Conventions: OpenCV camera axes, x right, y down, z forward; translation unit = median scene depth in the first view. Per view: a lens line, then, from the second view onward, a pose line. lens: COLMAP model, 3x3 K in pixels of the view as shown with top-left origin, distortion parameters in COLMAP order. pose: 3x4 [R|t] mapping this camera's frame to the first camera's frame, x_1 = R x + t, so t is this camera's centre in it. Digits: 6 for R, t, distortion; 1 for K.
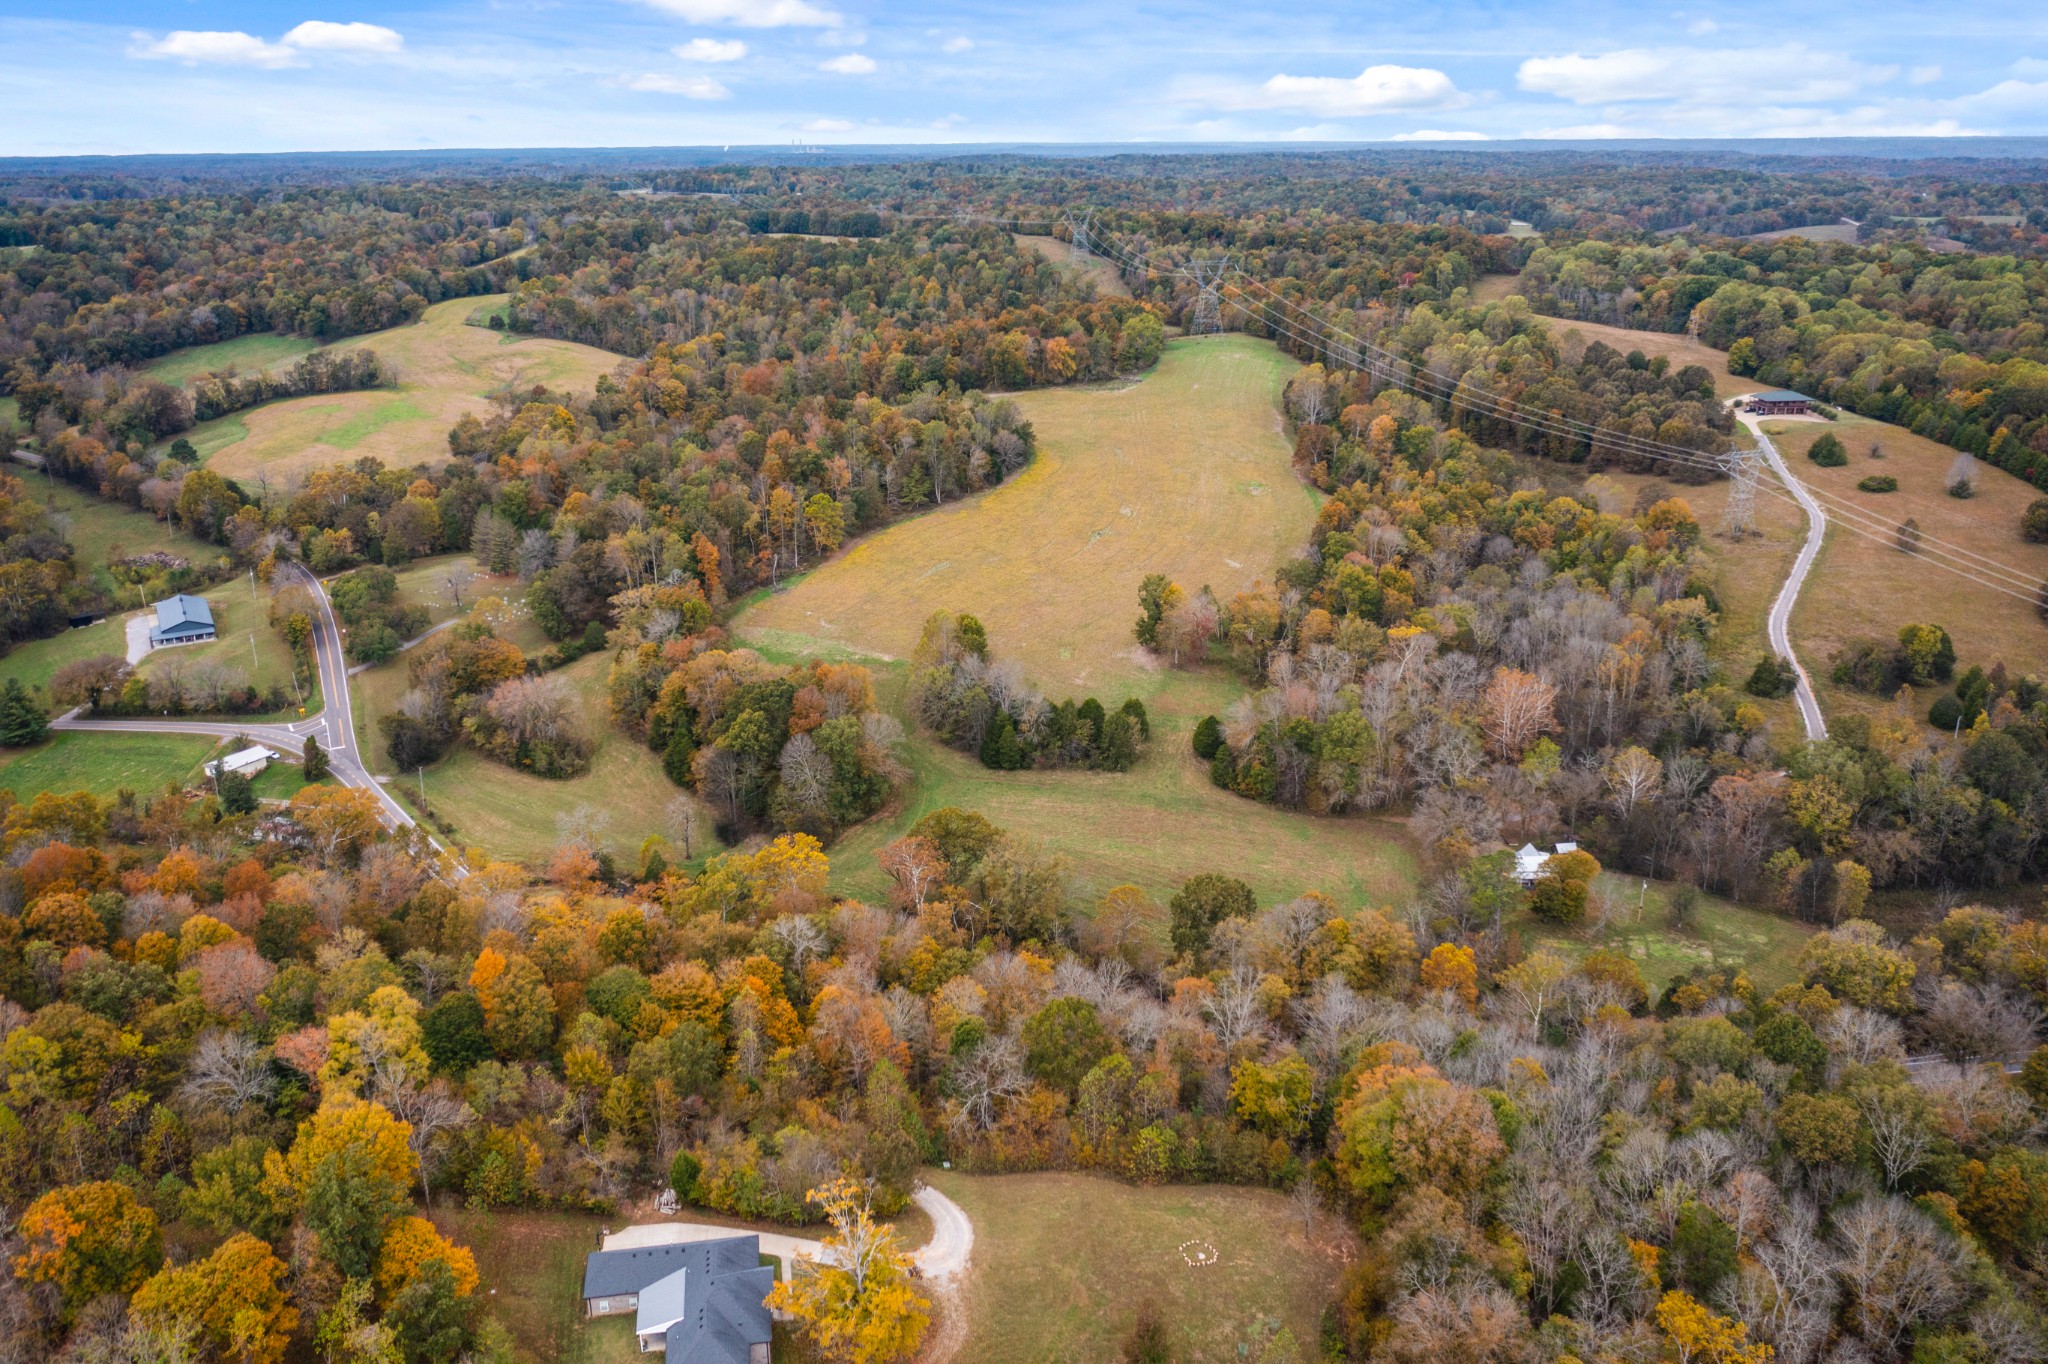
lens RADIAL K [[1626.0, 0, 1024.0], [0, 1626.0, 682.0], [0, 0, 1]] dist [-0.004099, 0.004591]
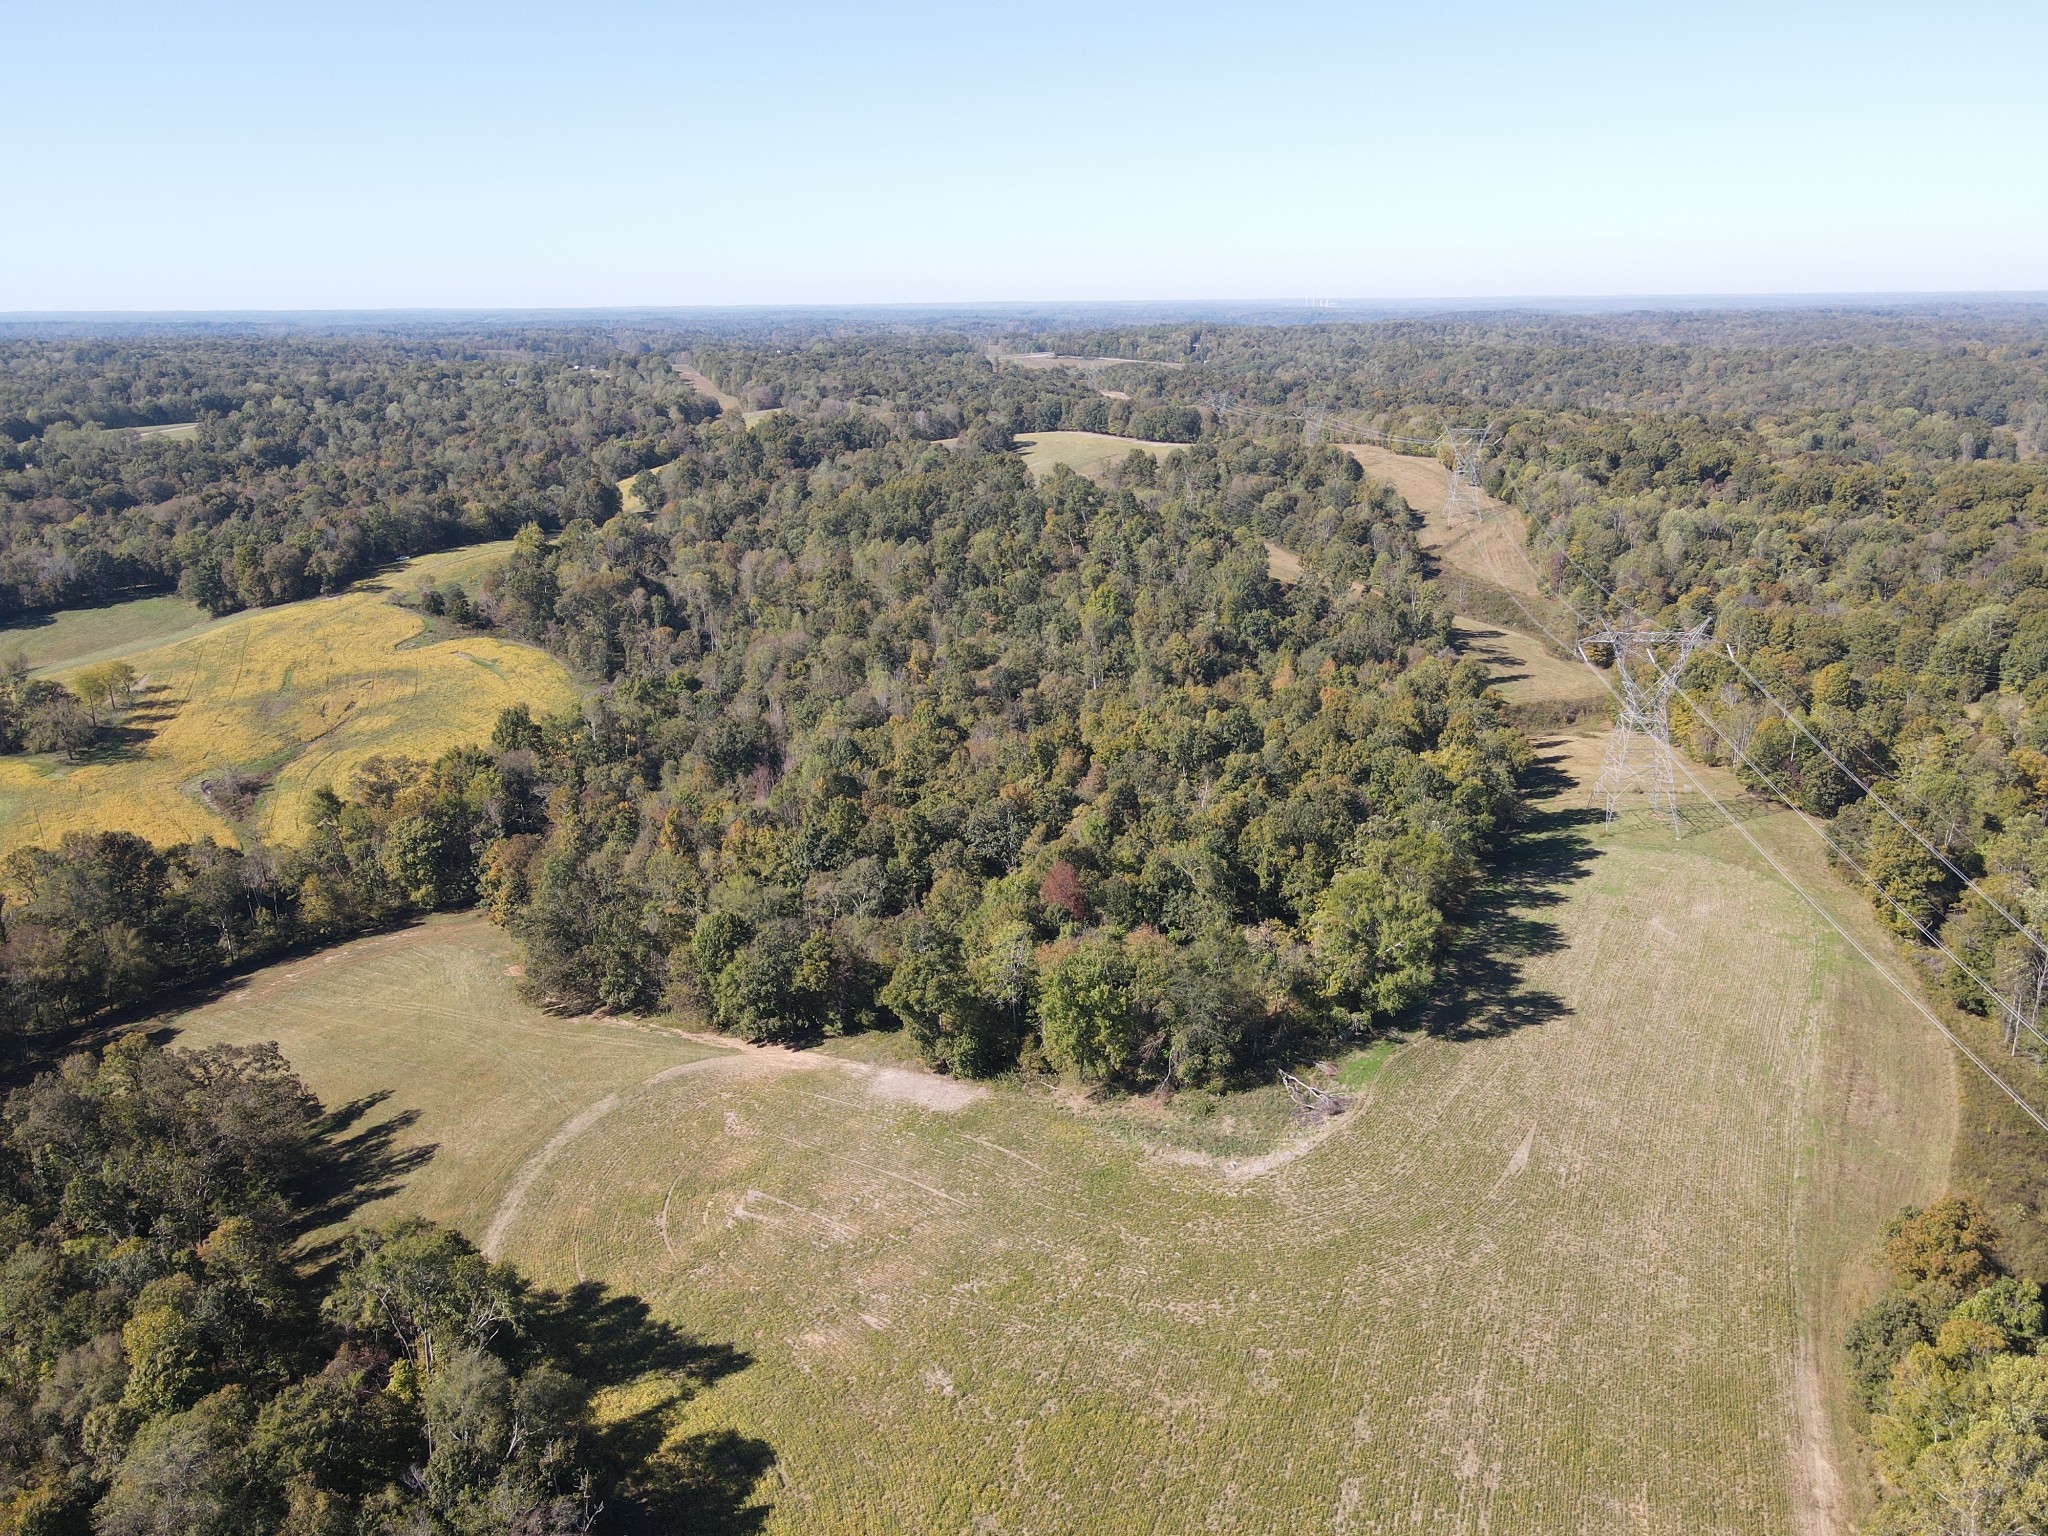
lens RADIAL K [[1508.8, 0, 1024.0], [0, 1508.8, 768.0], [0, 0, 1]] dist [-0.010819, 0.036589]
pose [[0.947443, 0.092696, -0.306201, 0.063401], [-0.097659, 0.995220, -0.000894, -0.157717], [0.304655, 0.030750, 0.951966, 0.453435]]
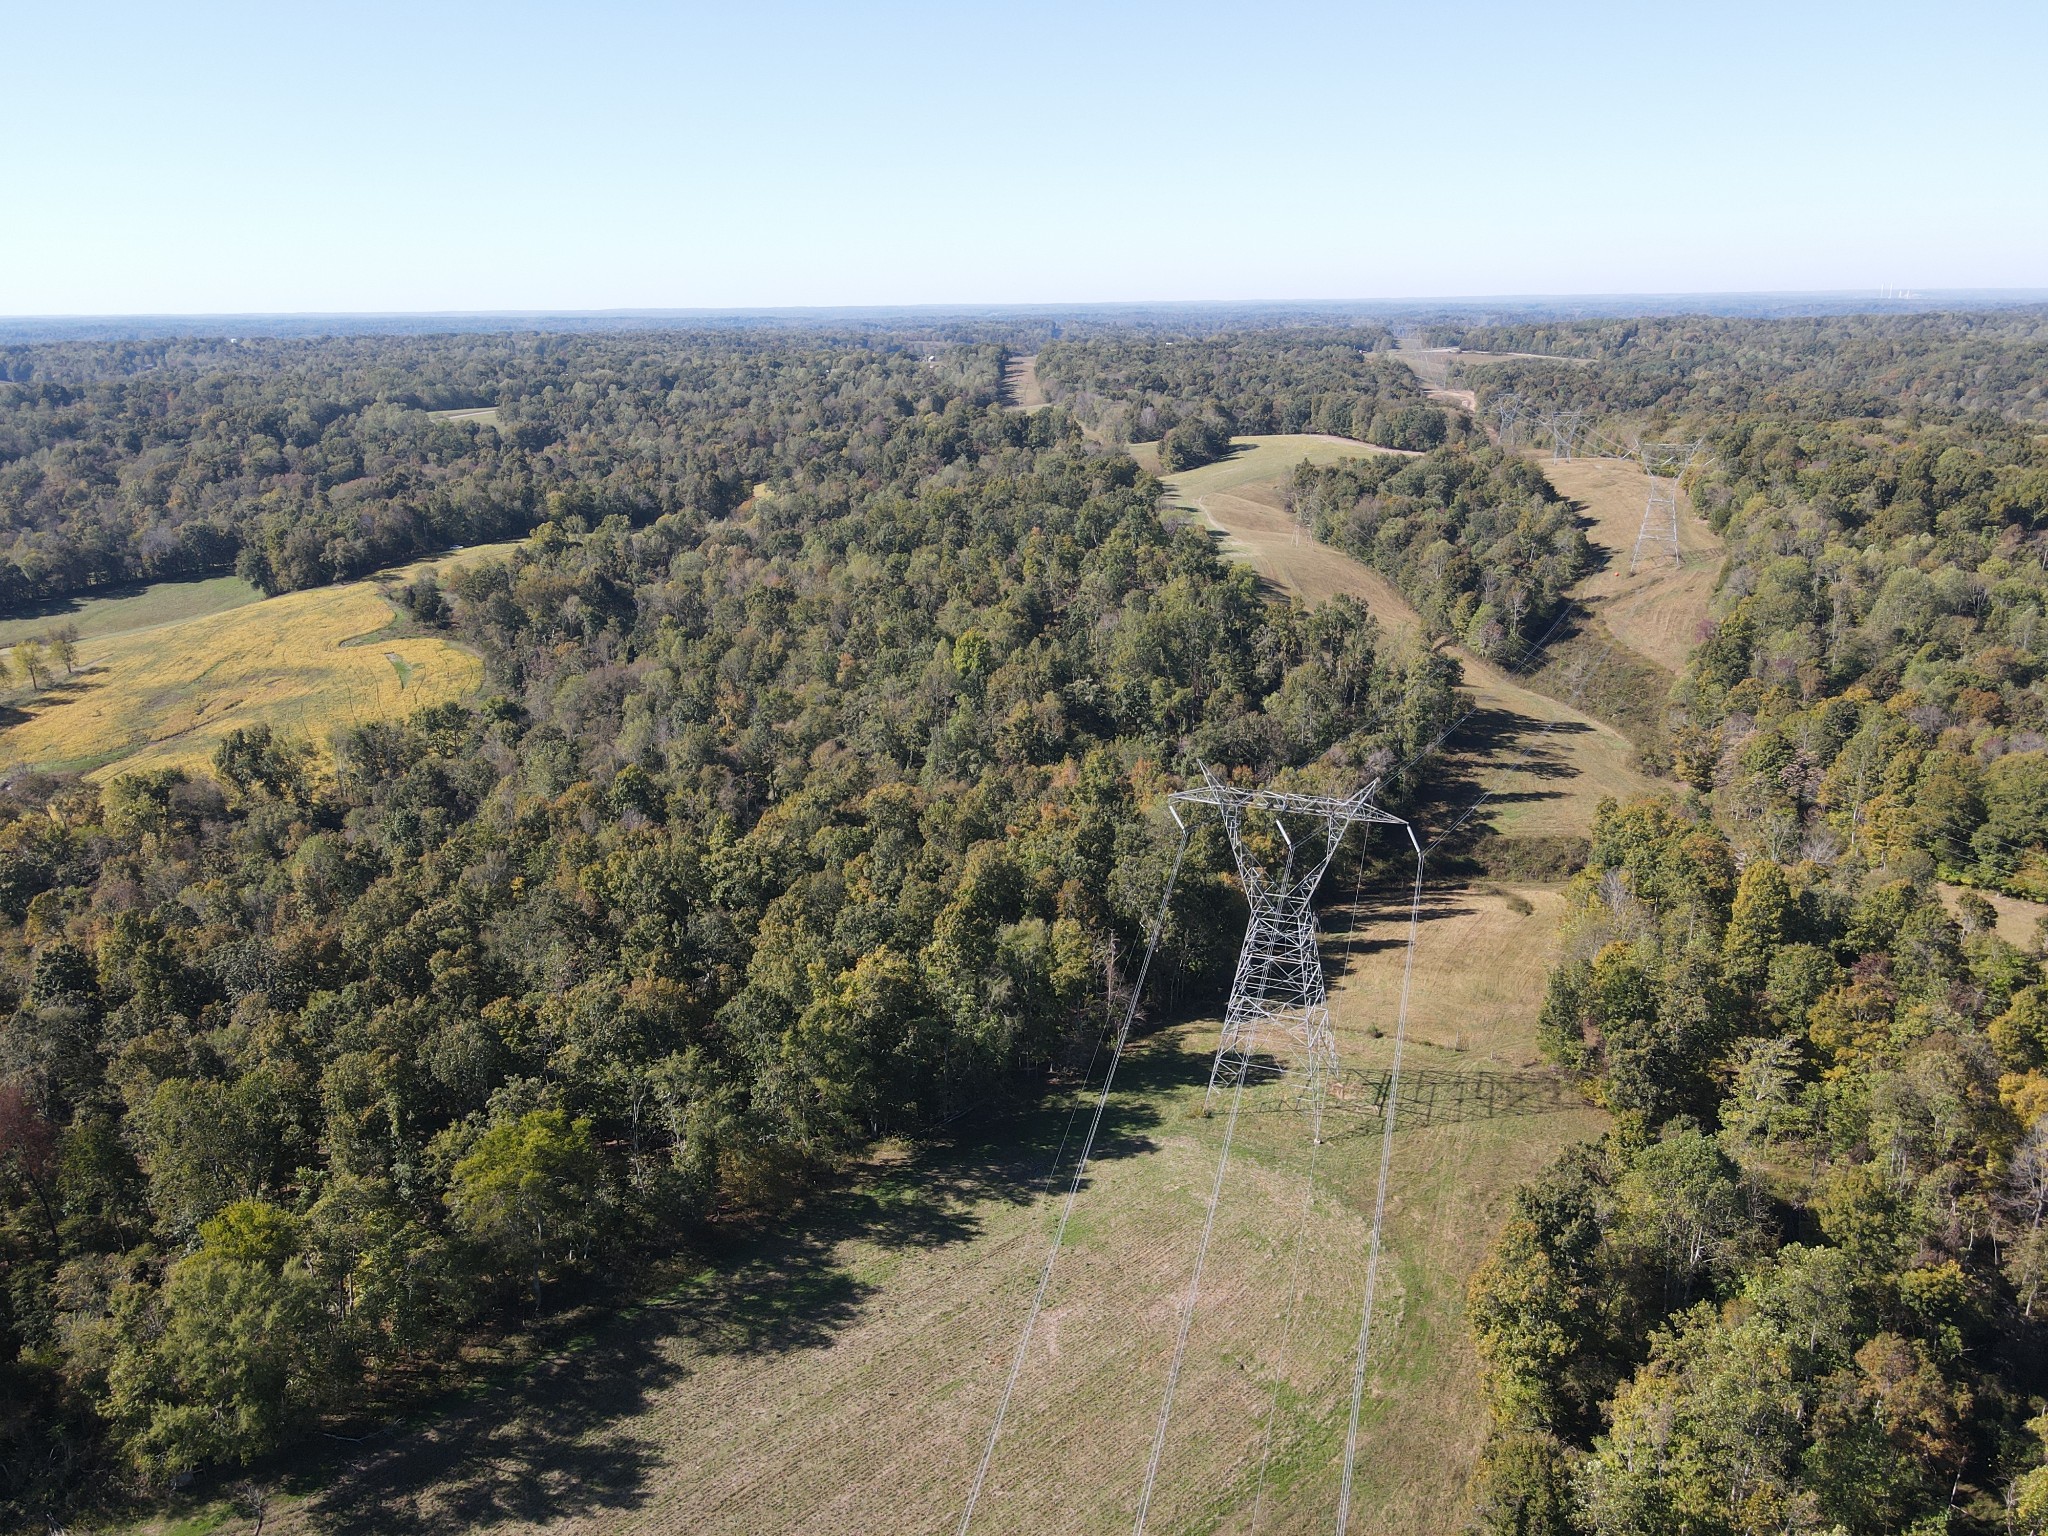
lens RADIAL K [[1508.8, 0, 1024.0], [0, 1508.8, 768.0], [0, 0, 1]] dist [-0.010819, 0.036589]
pose [[0.790134, 0.177545, -0.586656, 0.159485], [-0.185446, 0.981516, 0.047278, -0.198874], [0.584207, 0.071437, 0.808455, 0.599556]]
